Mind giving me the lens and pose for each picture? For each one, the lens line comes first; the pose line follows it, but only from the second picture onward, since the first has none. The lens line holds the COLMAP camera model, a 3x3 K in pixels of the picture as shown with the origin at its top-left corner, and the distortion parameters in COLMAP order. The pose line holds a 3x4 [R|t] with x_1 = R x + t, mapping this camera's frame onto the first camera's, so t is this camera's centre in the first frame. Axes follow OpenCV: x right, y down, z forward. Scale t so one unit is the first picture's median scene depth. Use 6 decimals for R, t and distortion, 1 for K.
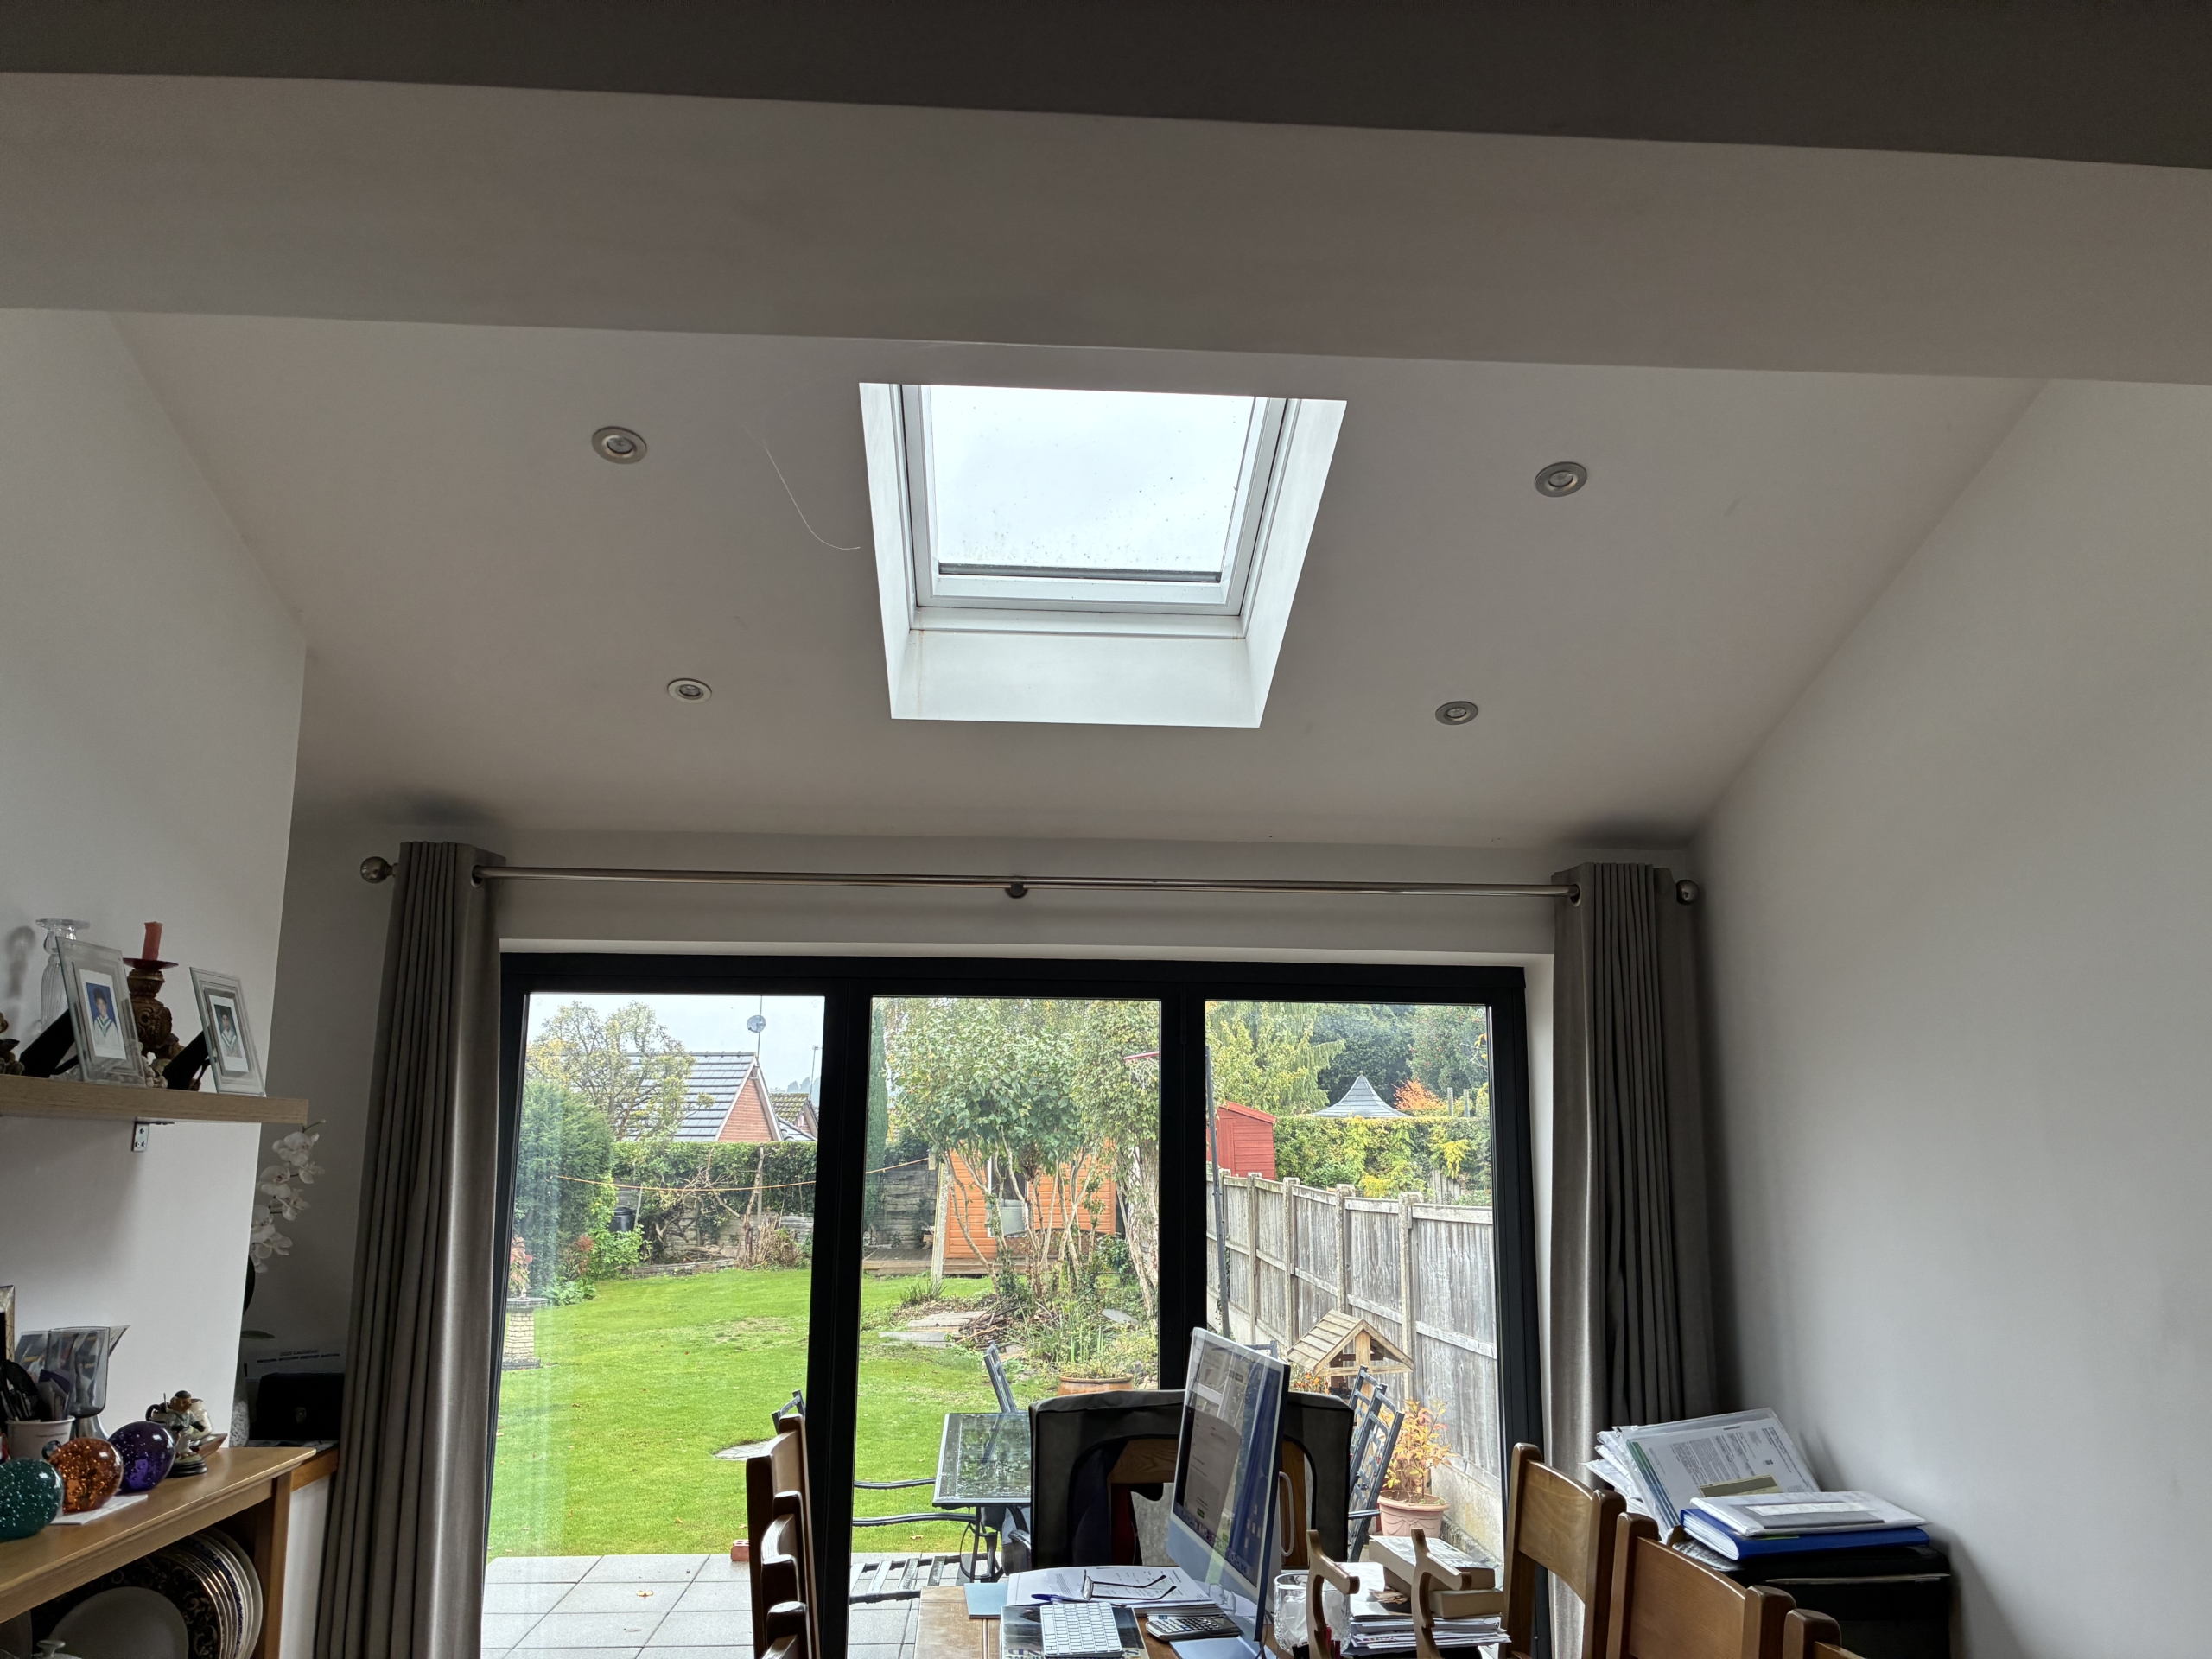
lens RADIAL K [[1684.7, 0, 1100.3], [0, 1684.7, 812.6], [0, 0, 1]] dist [0.035185, -0.029861]
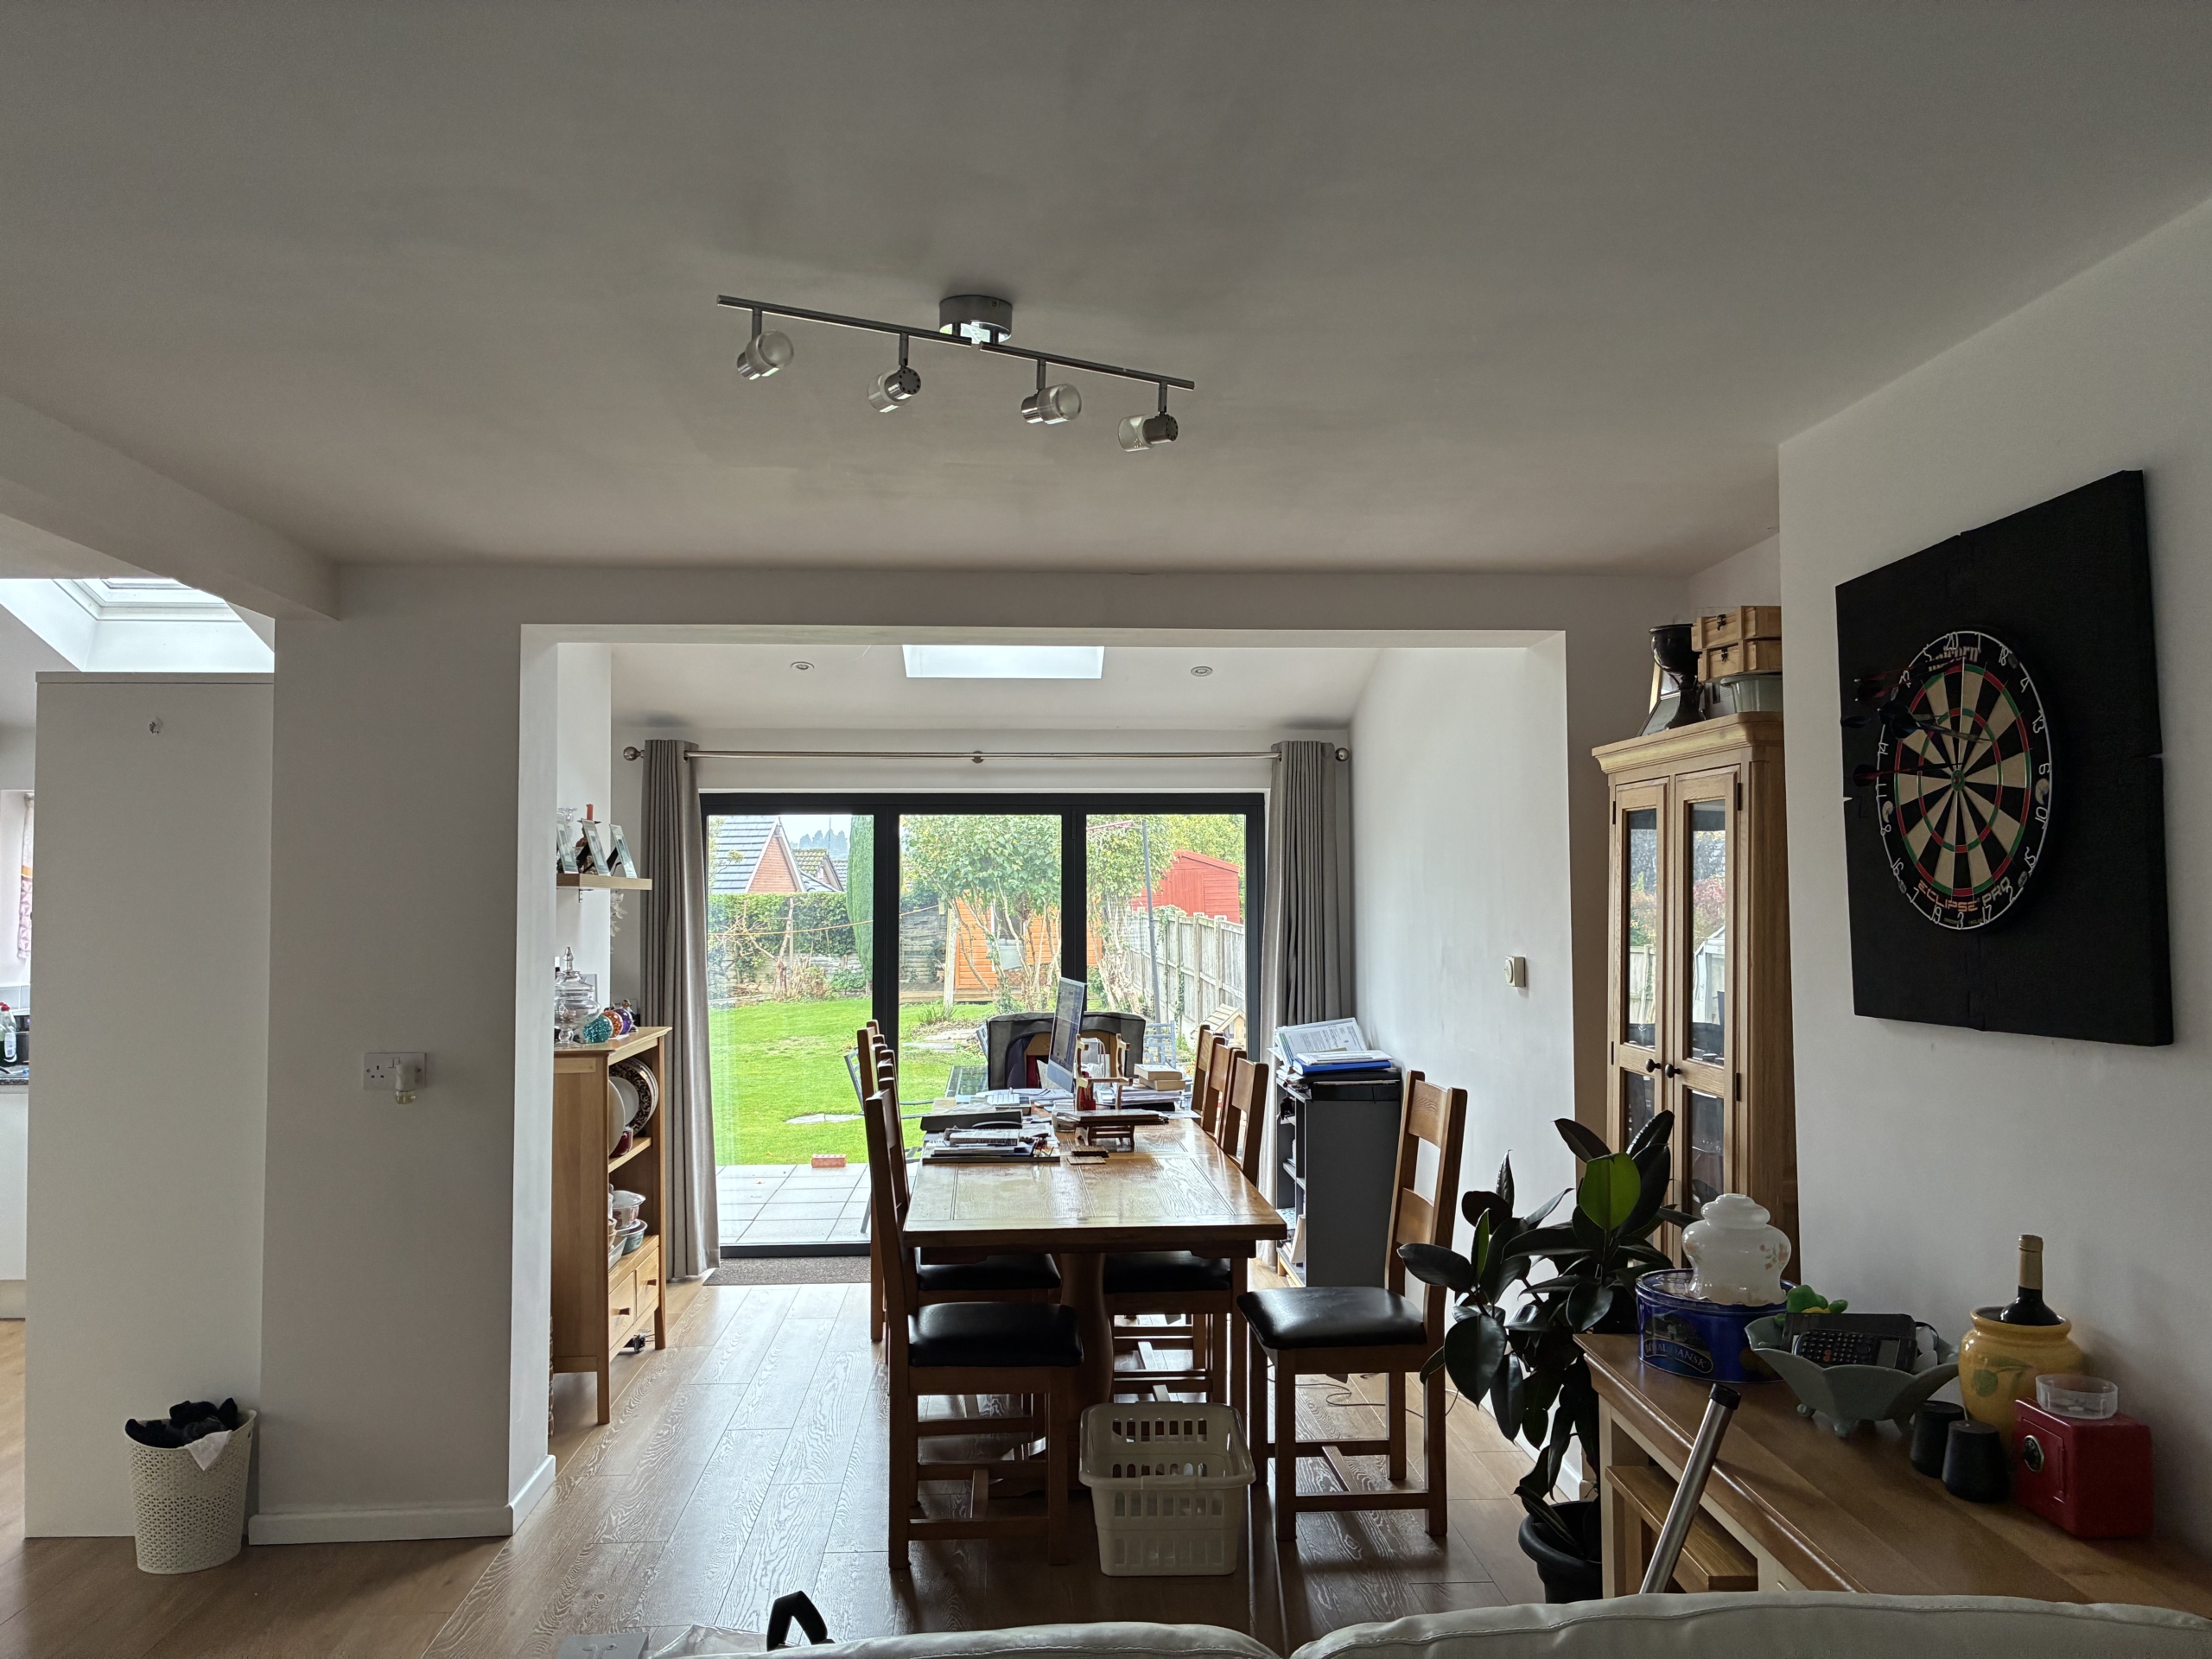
lens RADIAL K [[1684.7, 0, 1113.5], [0, 1684.7, 839.9], [0, 0, 1]] dist [0.035185, -0.029861]
pose [[0.999921, -0.012153, 0.003099, 0.076848], [0.011485, 0.986549, 0.163062, -0.137620], [-0.005039, -0.163014, 0.986611, -0.690206]]
